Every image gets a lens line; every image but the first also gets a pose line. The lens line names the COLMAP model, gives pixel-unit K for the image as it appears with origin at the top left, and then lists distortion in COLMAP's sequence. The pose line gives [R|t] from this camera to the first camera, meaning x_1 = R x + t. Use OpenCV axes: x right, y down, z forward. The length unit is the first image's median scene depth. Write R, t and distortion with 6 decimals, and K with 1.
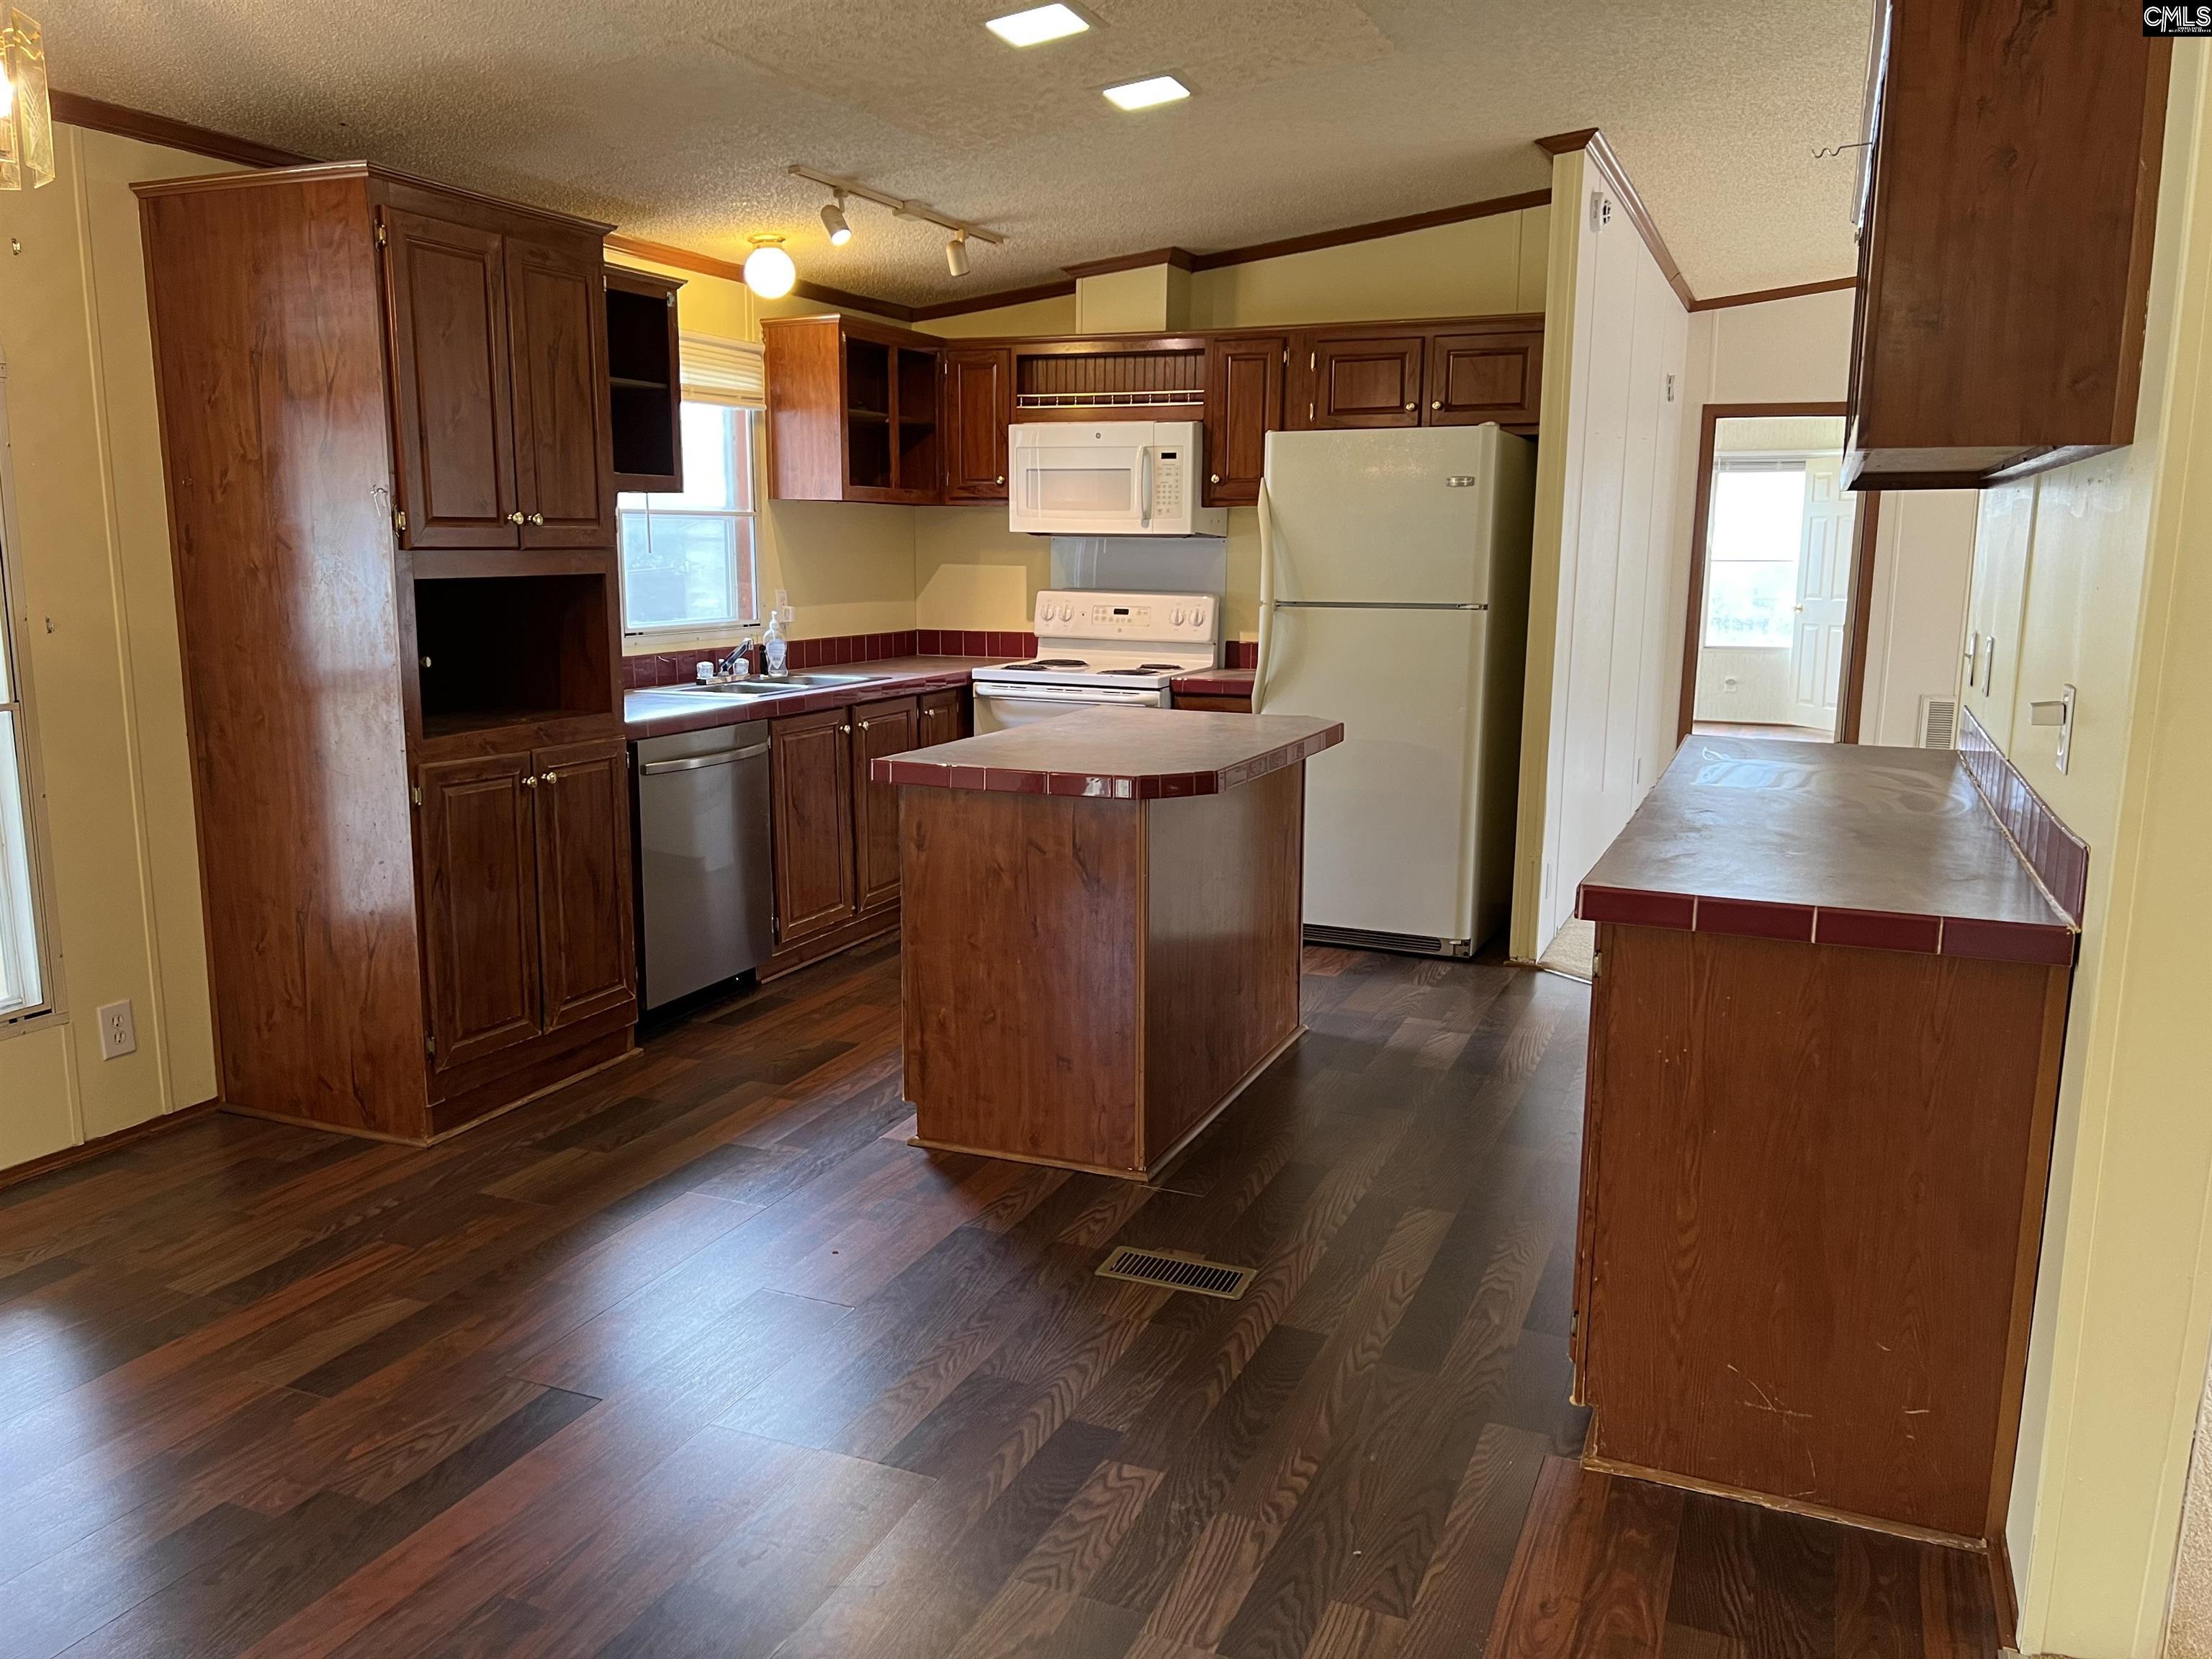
lens RADIAL K [[1663.9, 0, 1110.3], [0, 1663.9, 835.4], [0, 0, 1]] dist [0.086943, -0.123611]
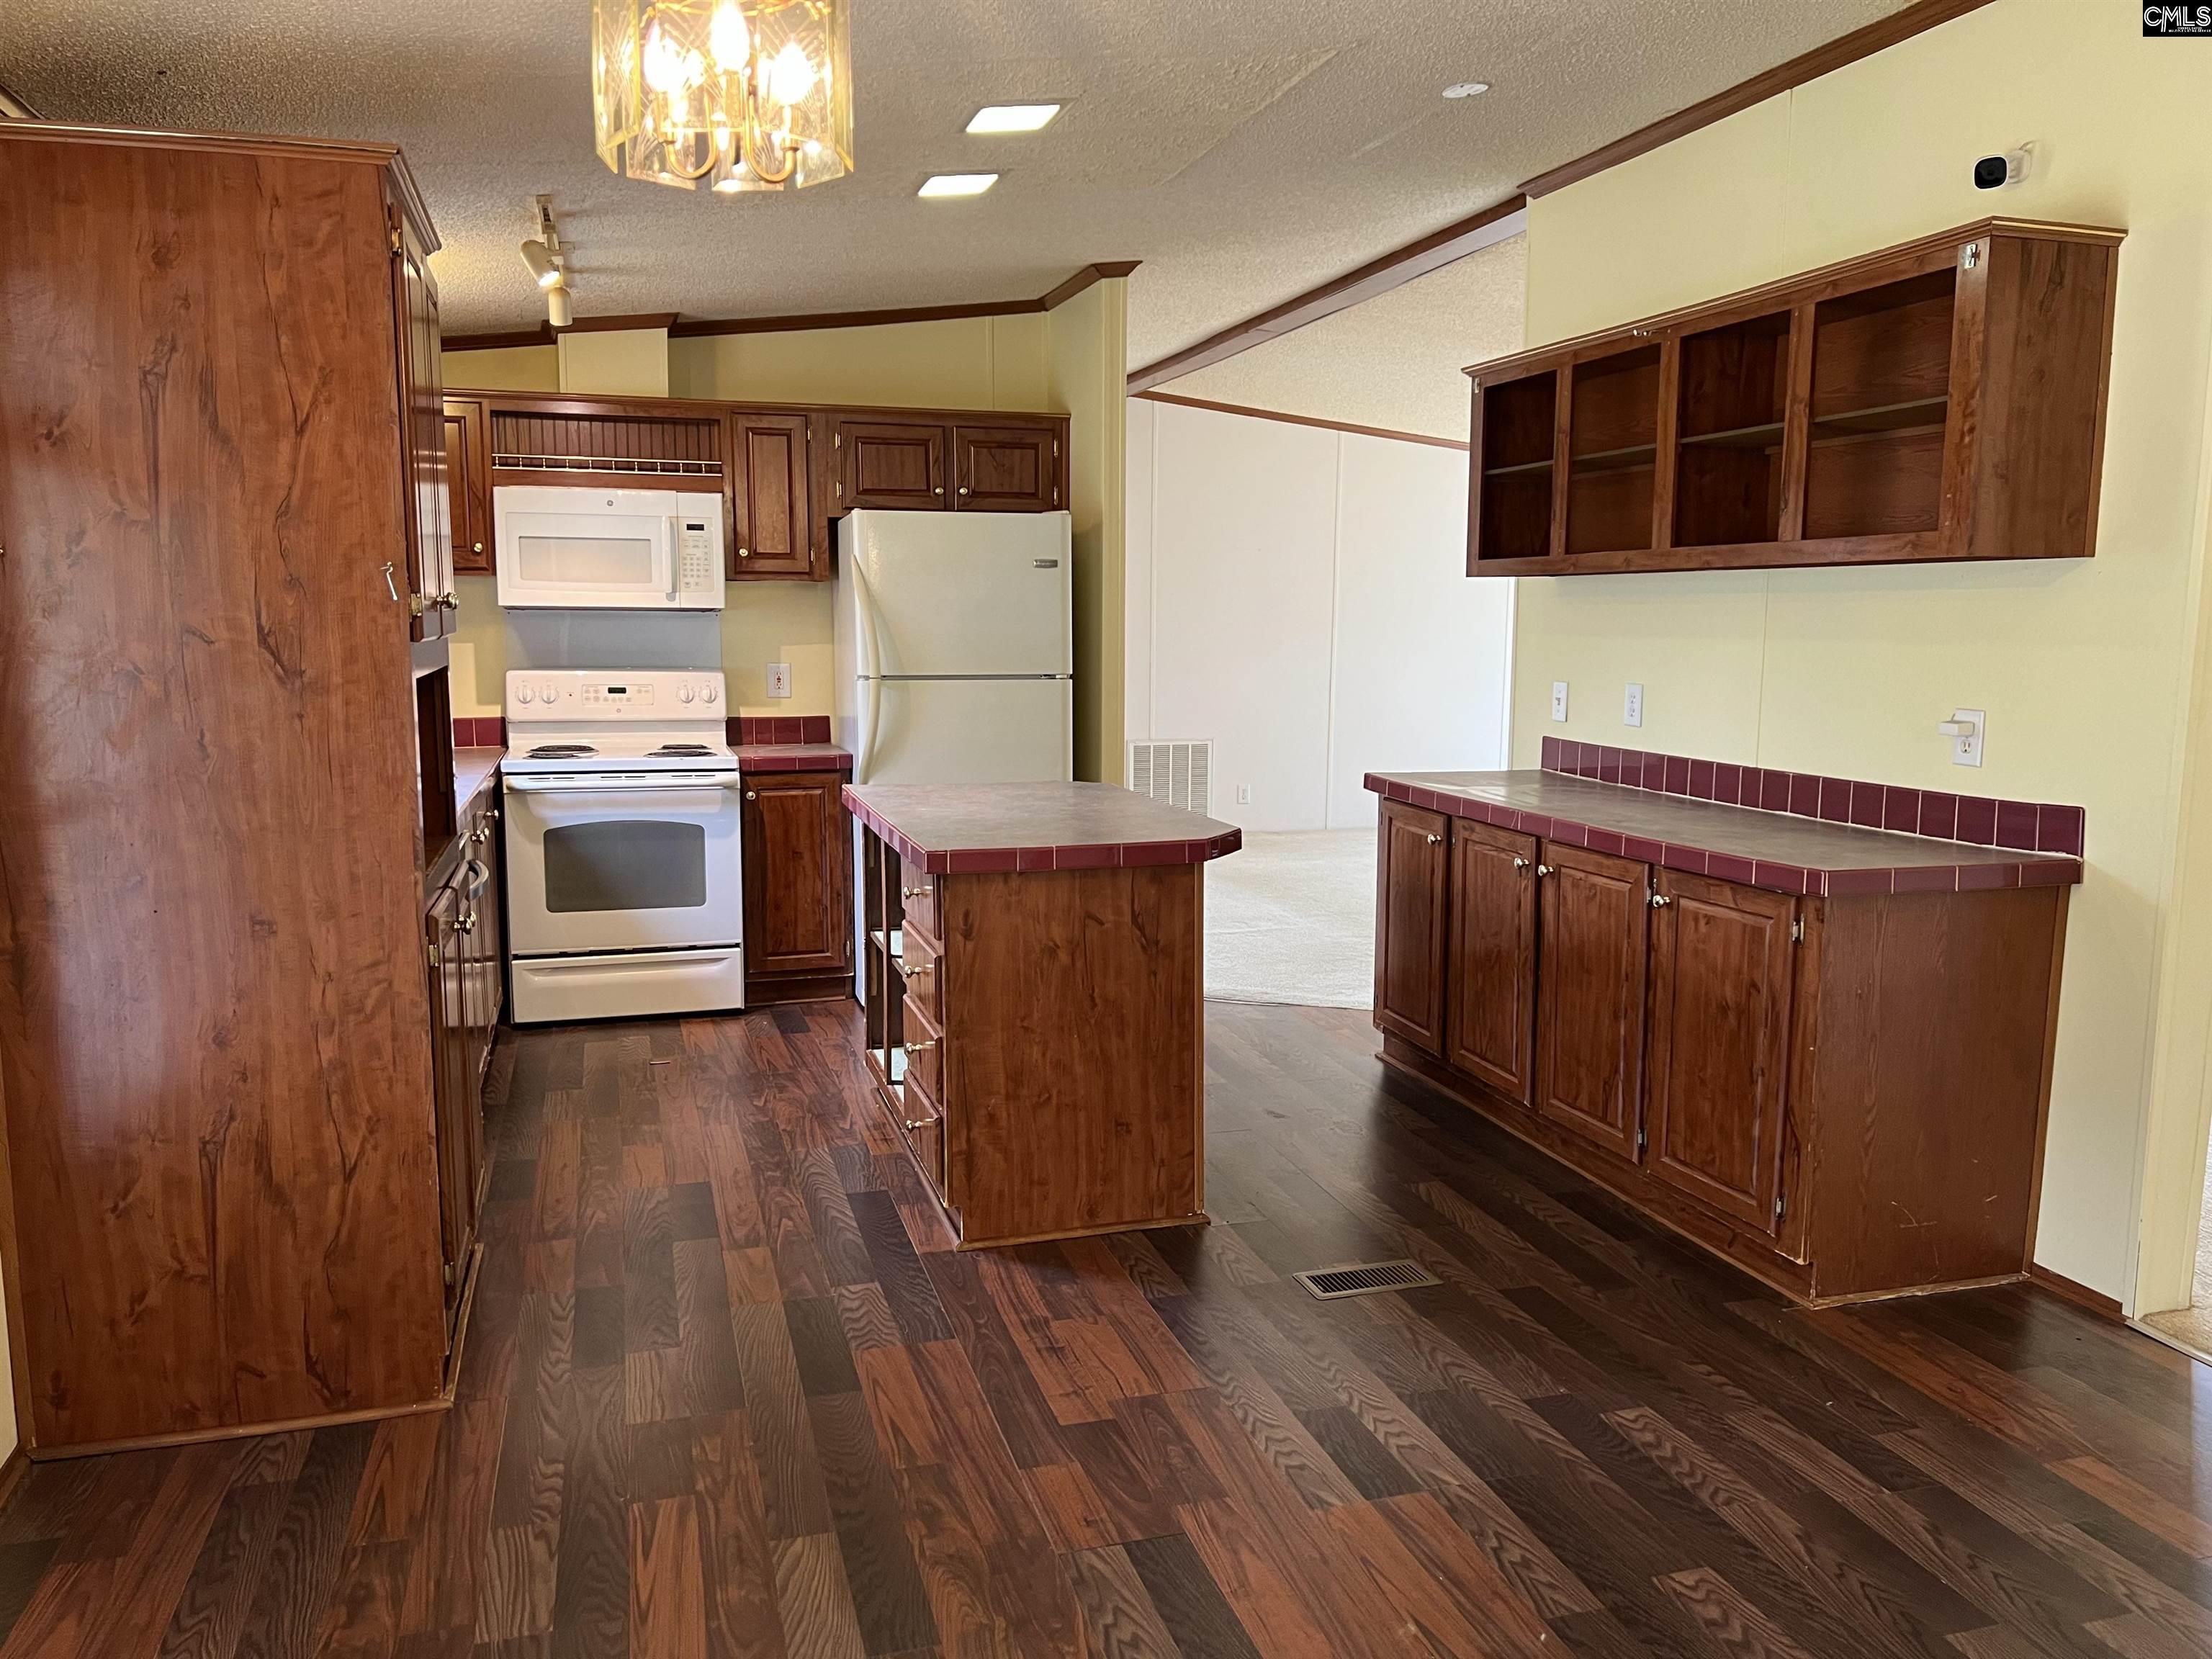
lens RADIAL K [[1663.9, 0, 1110.3], [0, 1663.9, 835.4], [0, 0, 1]] dist [0.086943, -0.123611]
pose [[0.771189, -0.090395, 0.630156, -0.490326], [0.115228, 0.993338, 0.001475, -0.032276], [-0.626091, 0.071474, 0.776467, 0.146805]]
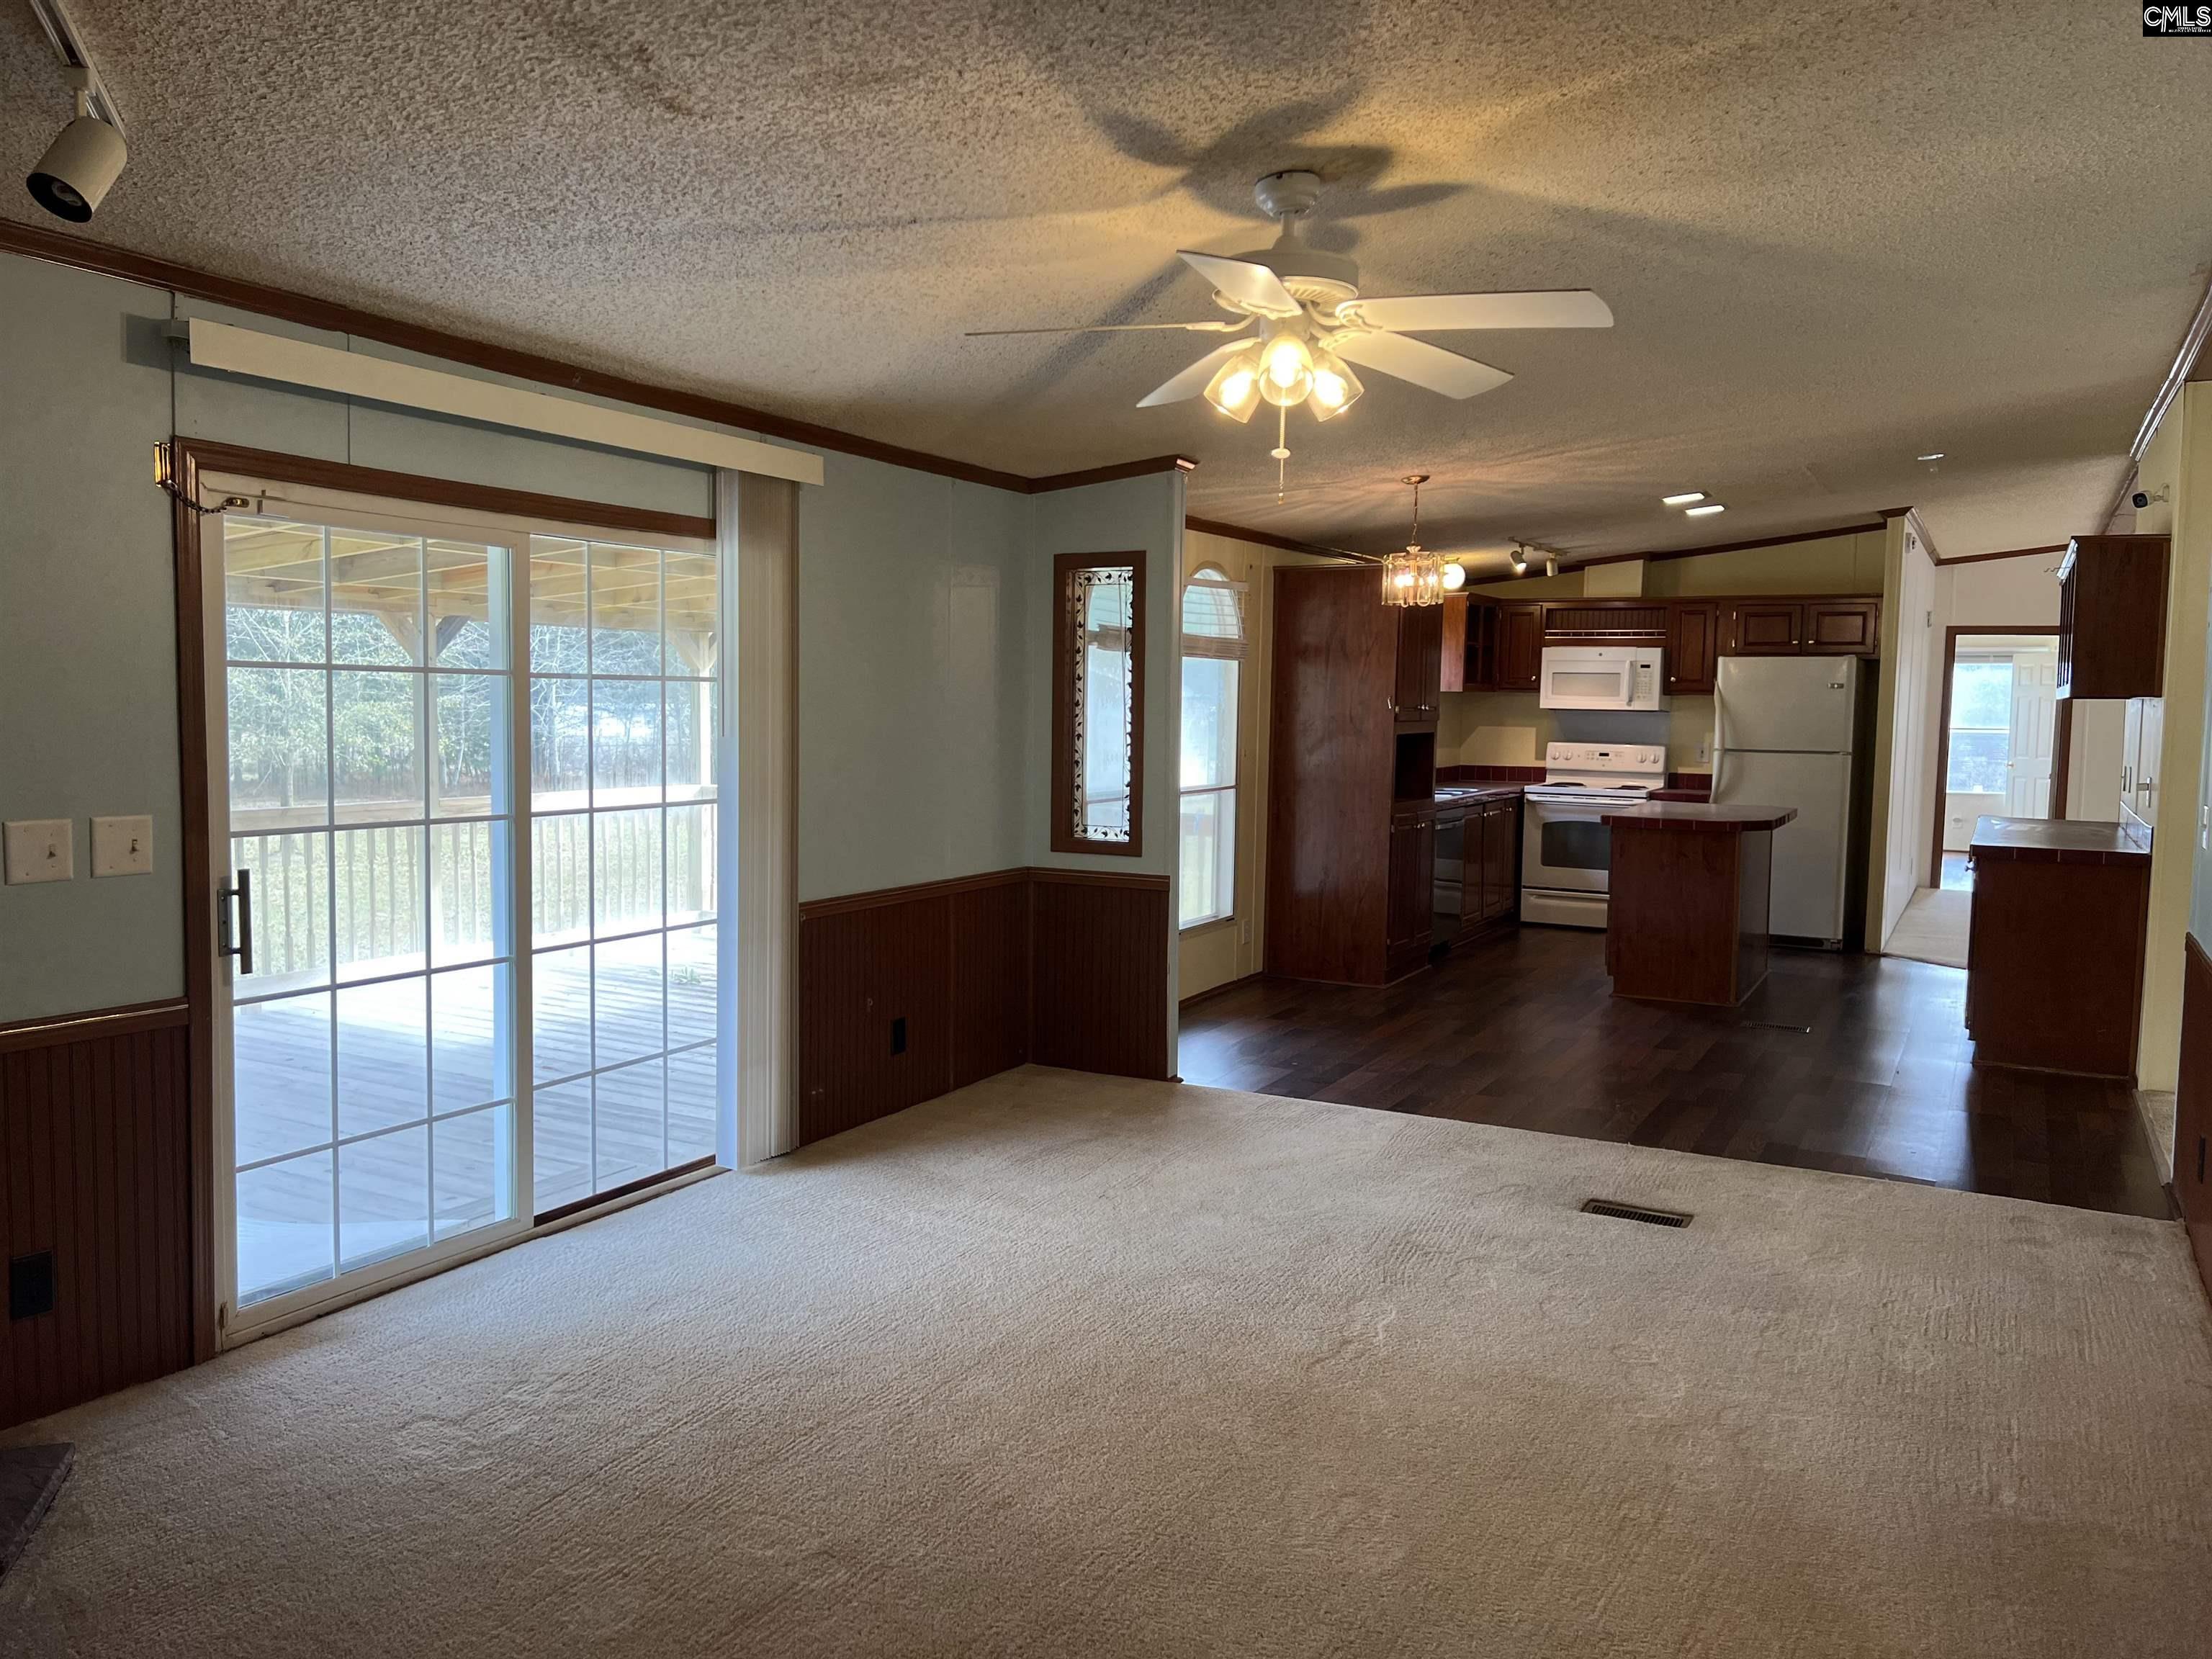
lens RADIAL K [[1663.9, 0, 1110.3], [0, 1663.9, 835.4], [0, 0, 1]] dist [0.086943, -0.123611]
pose [[0.995808, 0.017723, -0.089731, -0.440735], [-0.025830, 0.995605, -0.090015, 0.147723], [0.087741, 0.091956, 0.991890, -0.944477]]
